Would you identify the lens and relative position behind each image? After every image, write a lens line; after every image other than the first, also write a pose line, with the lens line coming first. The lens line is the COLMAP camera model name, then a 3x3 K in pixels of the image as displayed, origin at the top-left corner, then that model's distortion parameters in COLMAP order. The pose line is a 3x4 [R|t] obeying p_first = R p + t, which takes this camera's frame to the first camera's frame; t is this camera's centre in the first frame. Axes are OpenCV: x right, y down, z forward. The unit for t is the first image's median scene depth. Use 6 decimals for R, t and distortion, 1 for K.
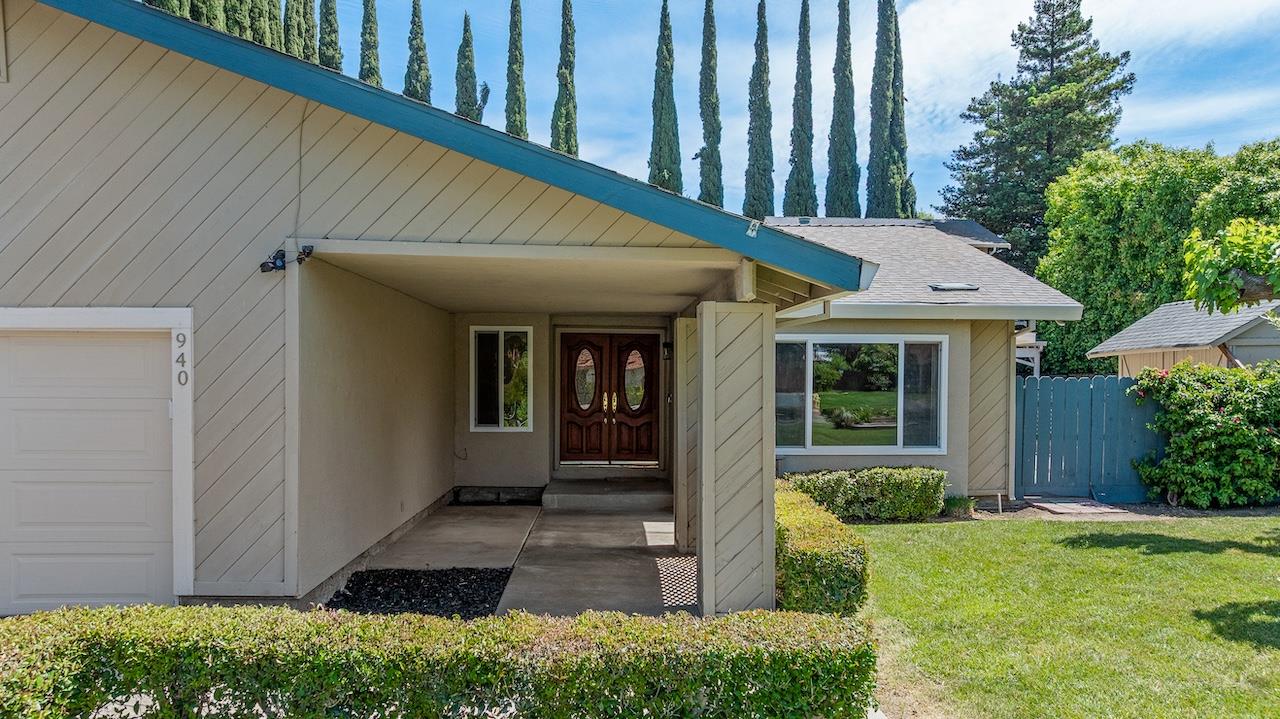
lens RADIAL K [[926.6, 0, 645.3], [0, 926.6, 401.0], [0, 0, 1]] dist [-0.016671, -0.004661]
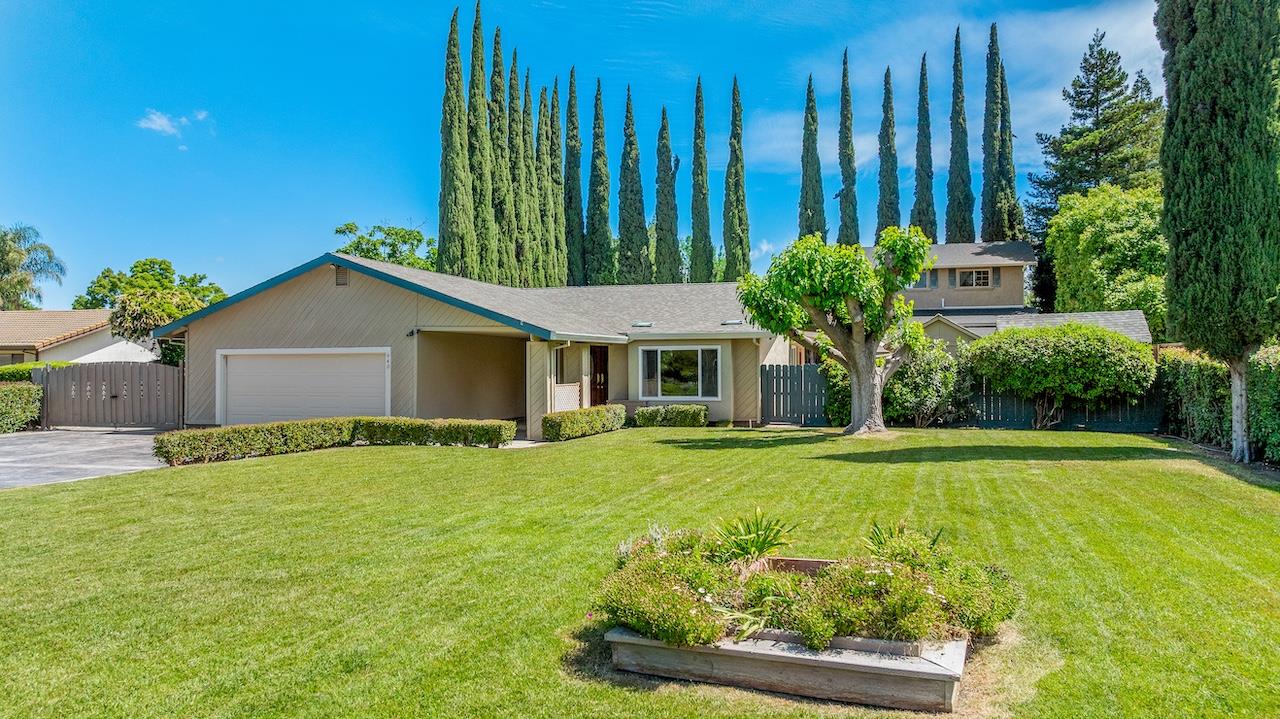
lens RADIAL K [[902.6, 0, 640.0], [0, 902.6, 359.5], [0, 0, 1]] dist [-0.039789, 0.046316]
pose [[0.943270, -0.011425, -0.331829, 0.729924], [-0.001421, 0.999260, -0.038444, 0.037359], [0.332023, 0.036735, 0.942556, -0.909364]]
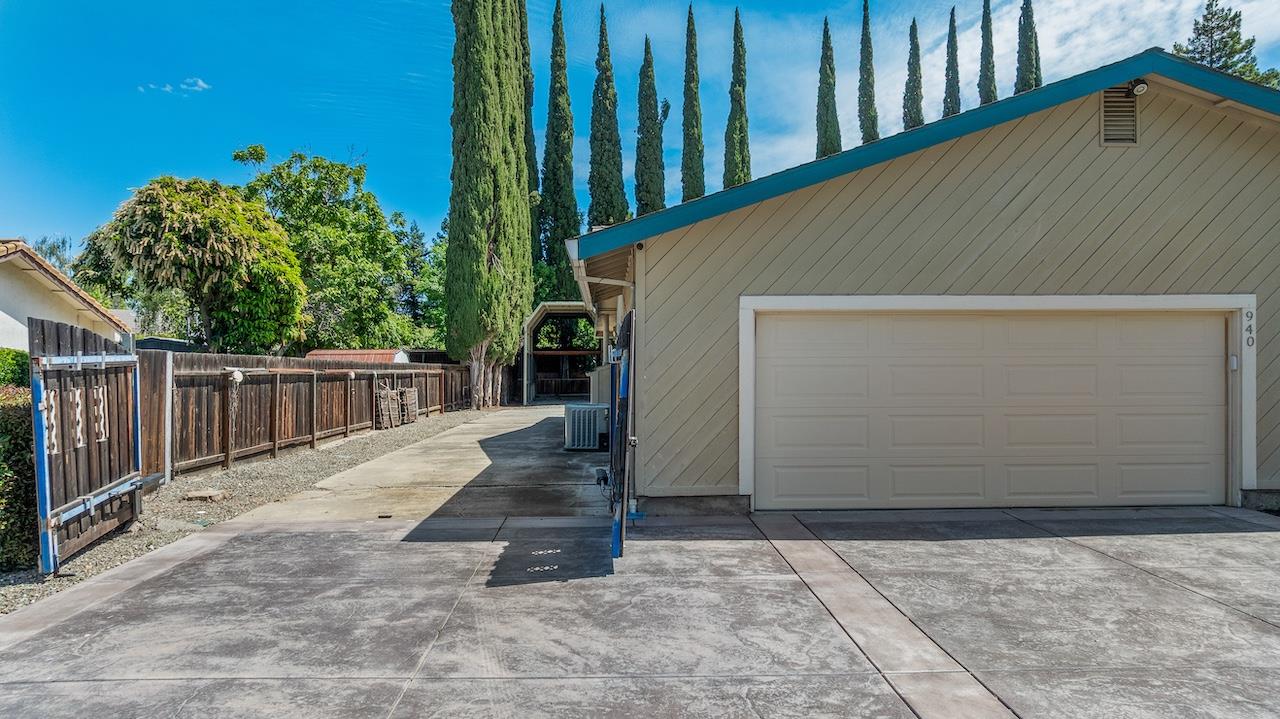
lens RADIAL K [[909.1, 0, 642.2], [0, 909.1, 373.0], [0, 0, 1]] dist [-0.044718, 0.049670]
pose [[0.999953, -0.009284, -0.002690, -0.681498], [0.009208, 0.999588, -0.027184, 0.025950], [0.002942, 0.027158, 0.999627, -0.207459]]
